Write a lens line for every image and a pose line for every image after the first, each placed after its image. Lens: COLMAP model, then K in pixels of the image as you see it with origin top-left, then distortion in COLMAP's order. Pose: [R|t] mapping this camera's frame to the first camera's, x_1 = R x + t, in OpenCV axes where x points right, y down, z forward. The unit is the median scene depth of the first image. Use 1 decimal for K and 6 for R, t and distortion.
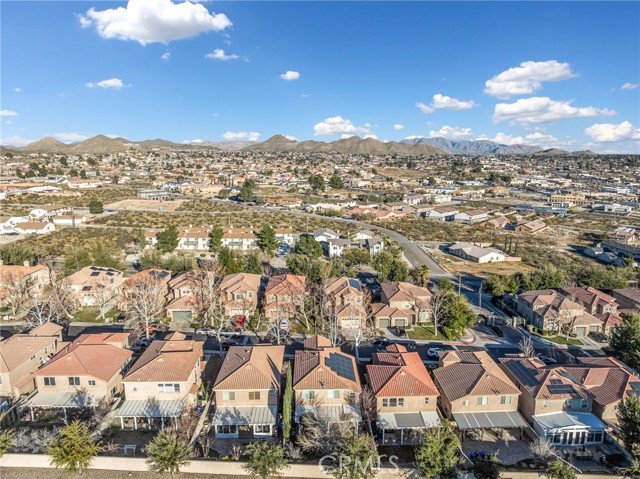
lens RADIAL K [[449.6, 0, 322.3], [0, 449.6, 239.2], [0, 0, 1]] dist [-0.041224, 0.004179]
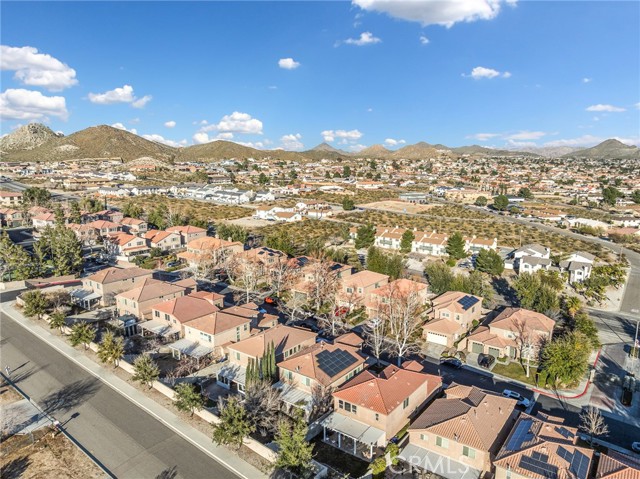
lens RADIAL K [[449.6, 0, 322.3], [0, 449.6, 239.2], [0, 0, 1]] dist [-0.041224, 0.004179]
pose [[0.781253, 0.109595, -0.614518, 0.250164], [-0.117738, 0.992668, 0.027352, -0.010080], [0.613010, 0.050983, 0.788428, 0.057313]]
